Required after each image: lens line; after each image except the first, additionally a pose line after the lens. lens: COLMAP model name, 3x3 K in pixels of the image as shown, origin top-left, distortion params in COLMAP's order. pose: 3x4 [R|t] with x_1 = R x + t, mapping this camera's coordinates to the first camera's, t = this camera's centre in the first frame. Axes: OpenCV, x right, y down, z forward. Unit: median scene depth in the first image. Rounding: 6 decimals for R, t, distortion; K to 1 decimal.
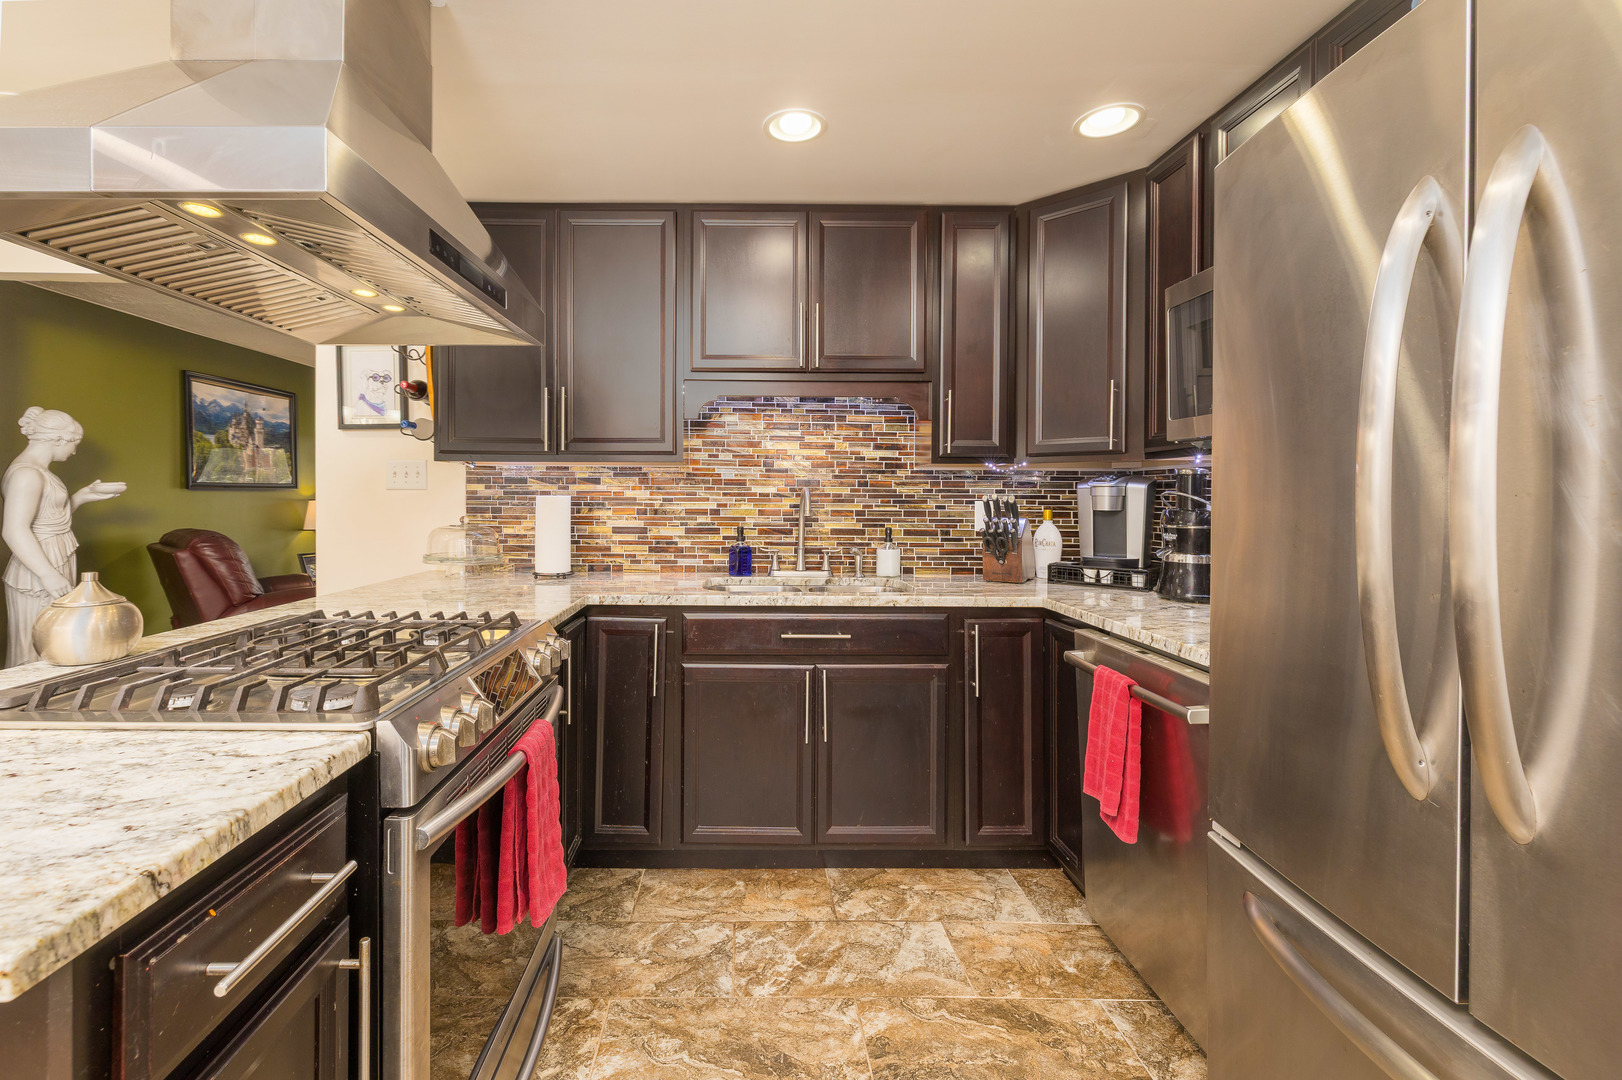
lens RADIAL K [[733.8, 0, 716.3], [0, 733.8, 478.2], [0, 0, 1]] dist [0.005715, -0.001021]
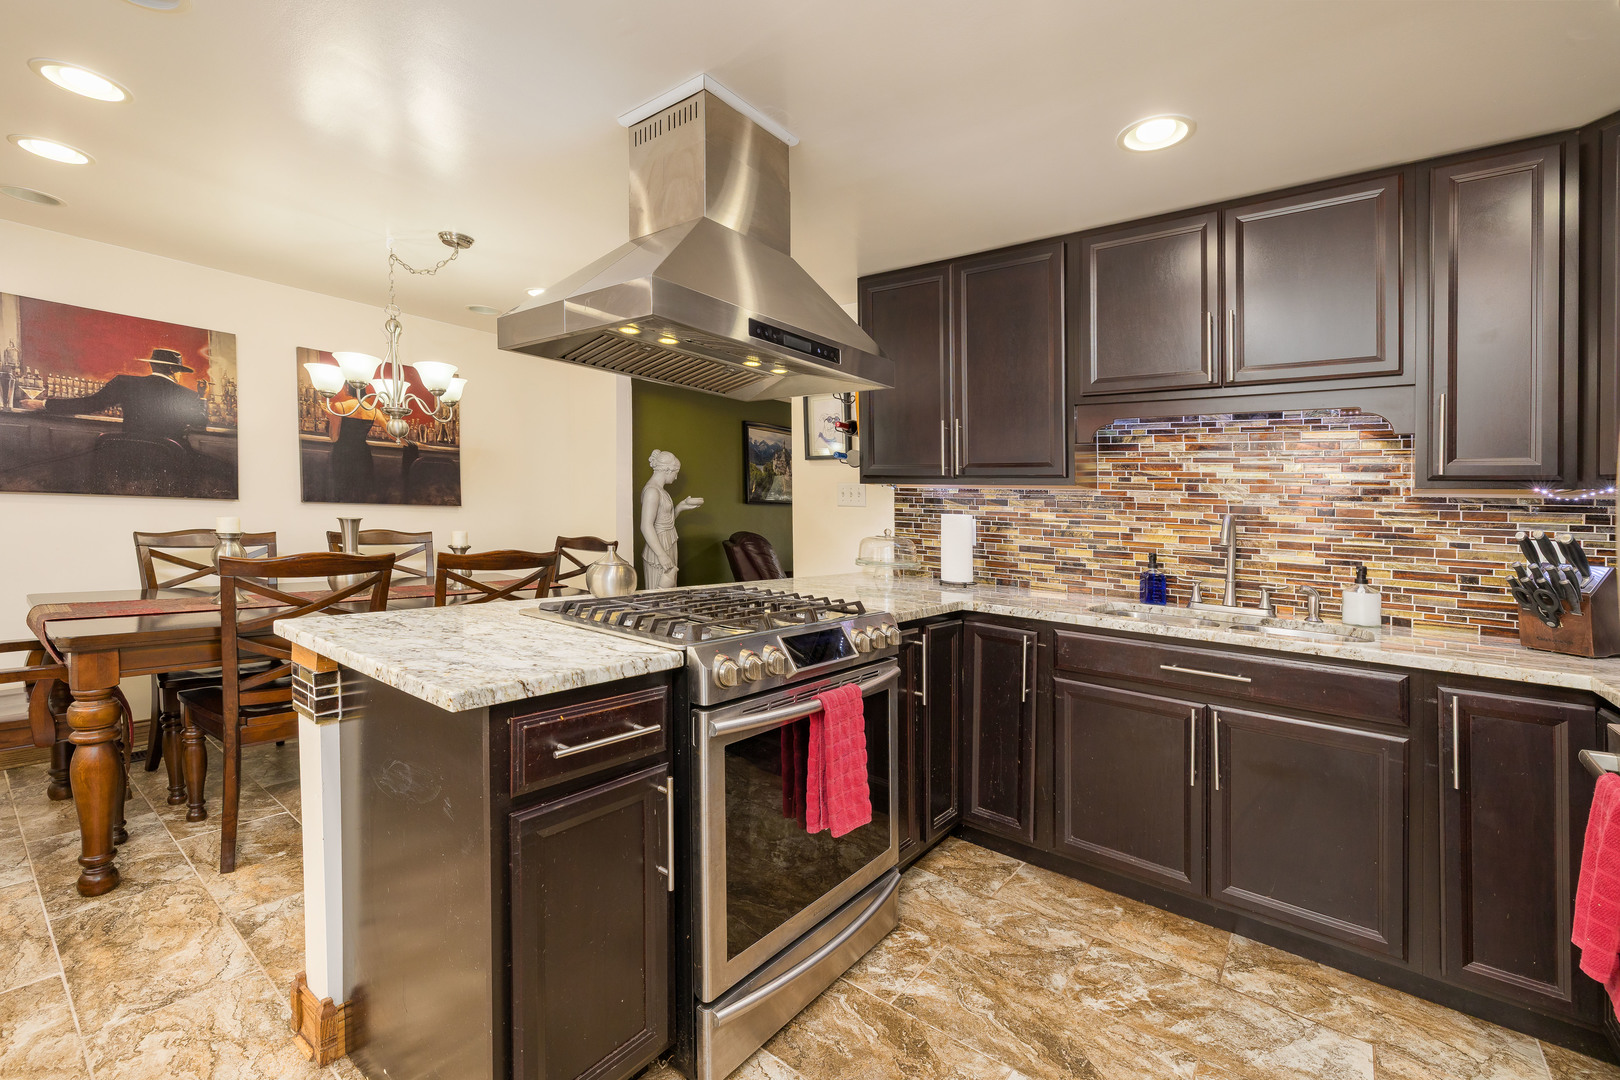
lens RADIAL K [[672.1, 0, 770.6], [0, 672.1, 514.1], [0, 0, 1]] dist [0.017142, -0.002505]
pose [[0.792481, 0.030280, -0.609144, 0.186605], [-0.019204, 0.999510, 0.024701, 0.002875], [0.609594, -0.007877, 0.792675, -0.010714]]
